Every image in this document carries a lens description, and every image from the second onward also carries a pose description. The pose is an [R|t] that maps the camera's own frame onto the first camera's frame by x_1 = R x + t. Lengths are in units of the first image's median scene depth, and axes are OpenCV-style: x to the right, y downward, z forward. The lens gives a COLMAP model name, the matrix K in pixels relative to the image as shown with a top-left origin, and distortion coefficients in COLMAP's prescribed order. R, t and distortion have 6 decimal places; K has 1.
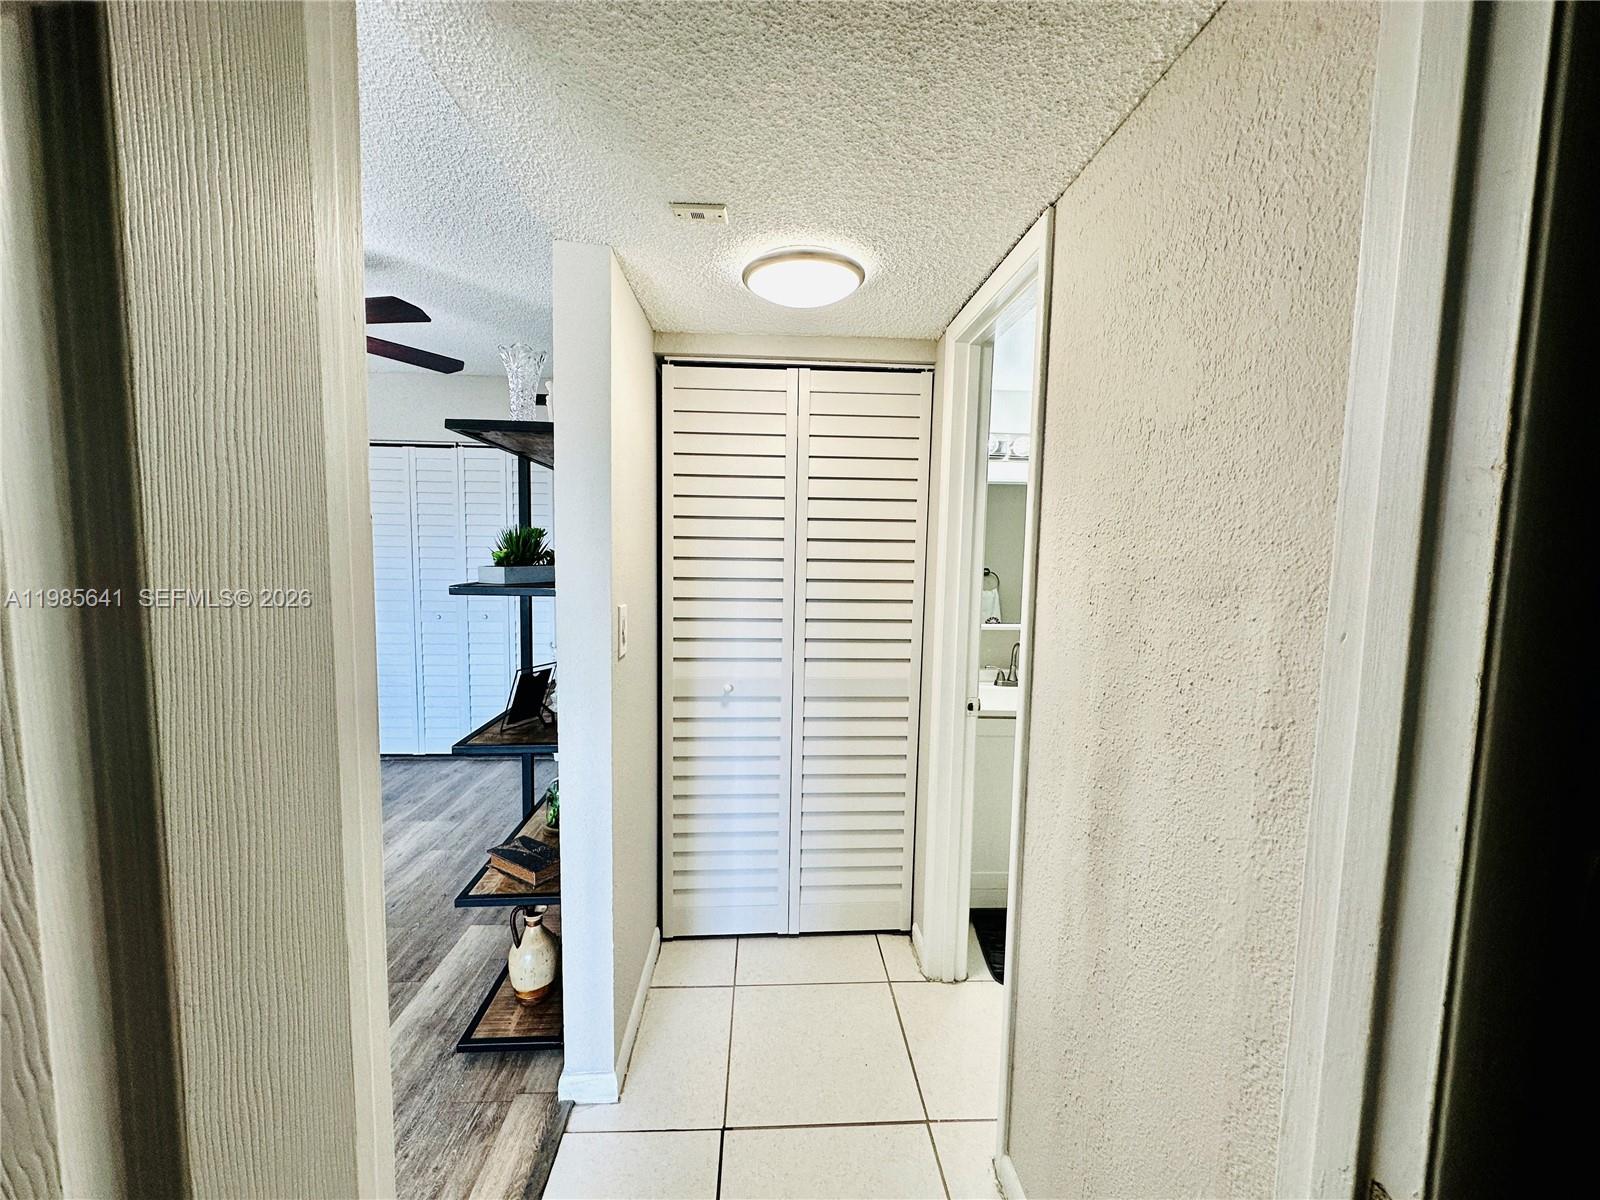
lens RADIAL K [[644.4, 0, 800.0], [0, 644.4, 600.0], [0, 0, 1]] dist [-0.002014, -0.000172]
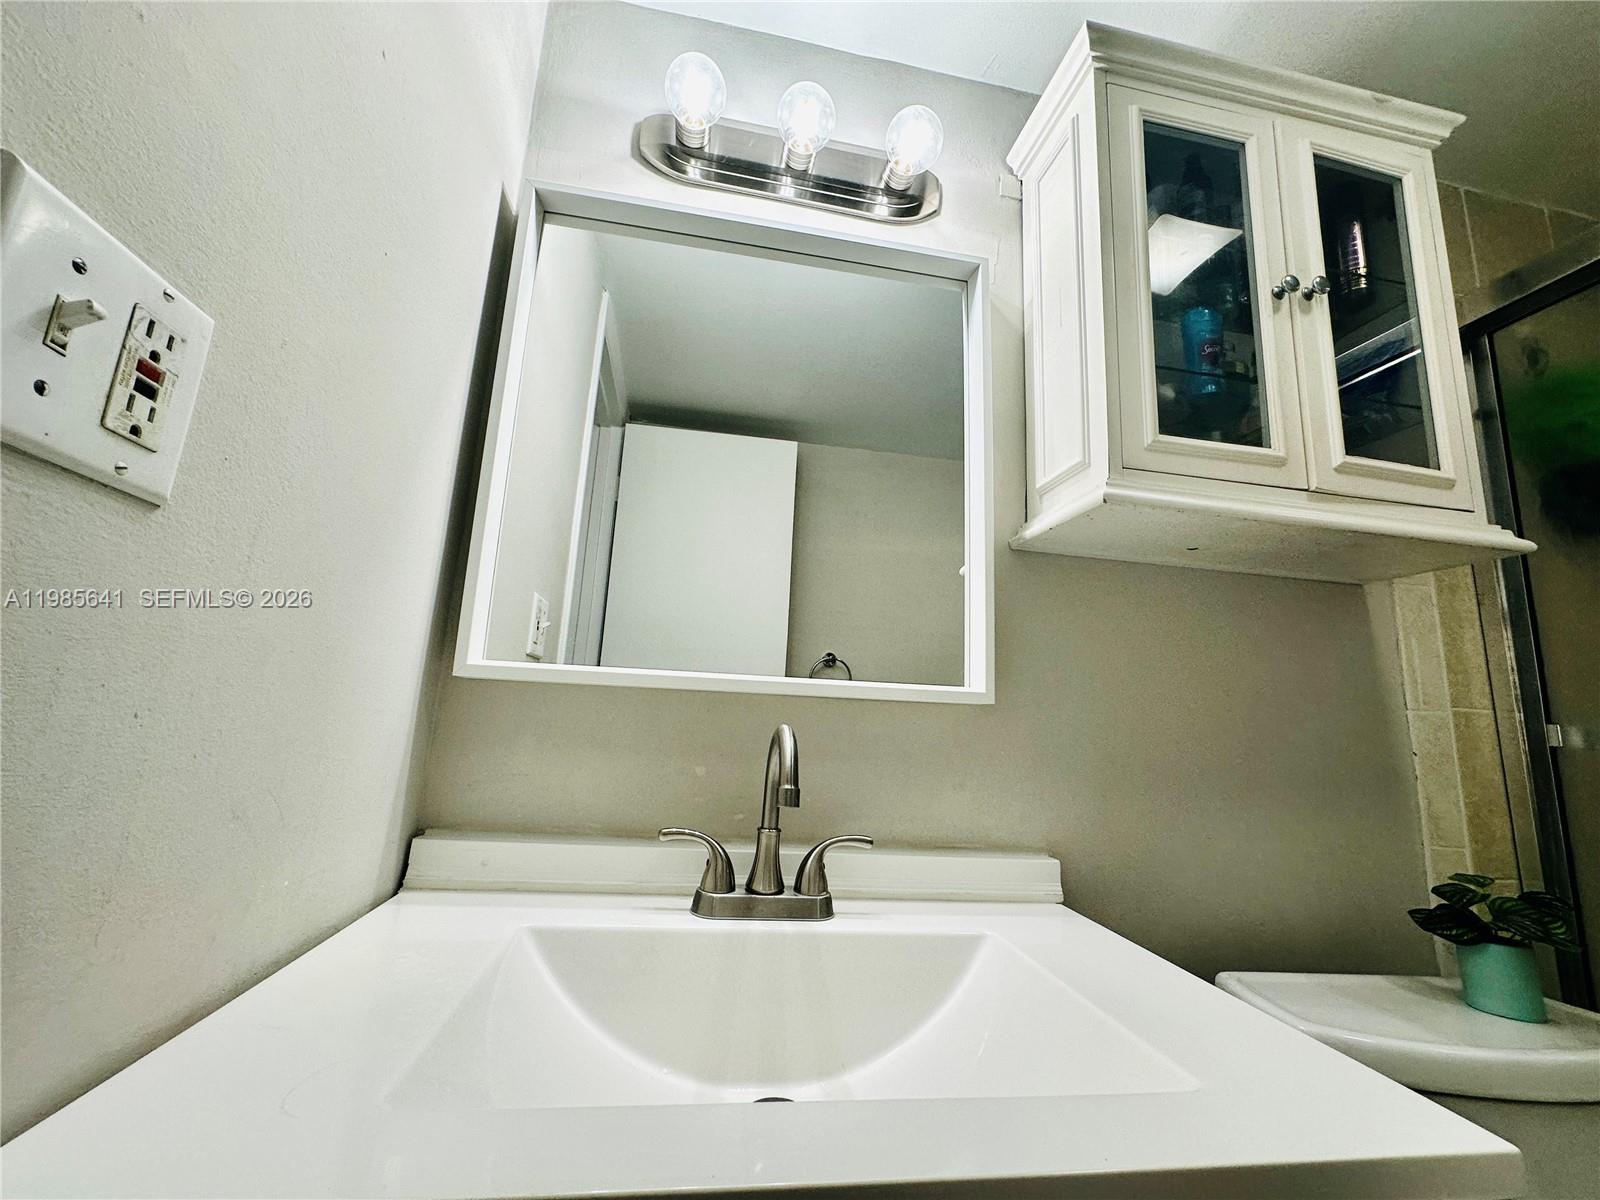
lens RADIAL K [[644.4, 0, 800.0], [0, 644.4, 600.0], [0, 0, 1]] dist [-0.002014, -0.000172]
pose [[0.991921, 0.054367, 0.114615, 0.394913], [-0.022113, 0.963777, -0.265790, 0.104315], [-0.124914, 0.261108, 0.957193, 0.933496]]
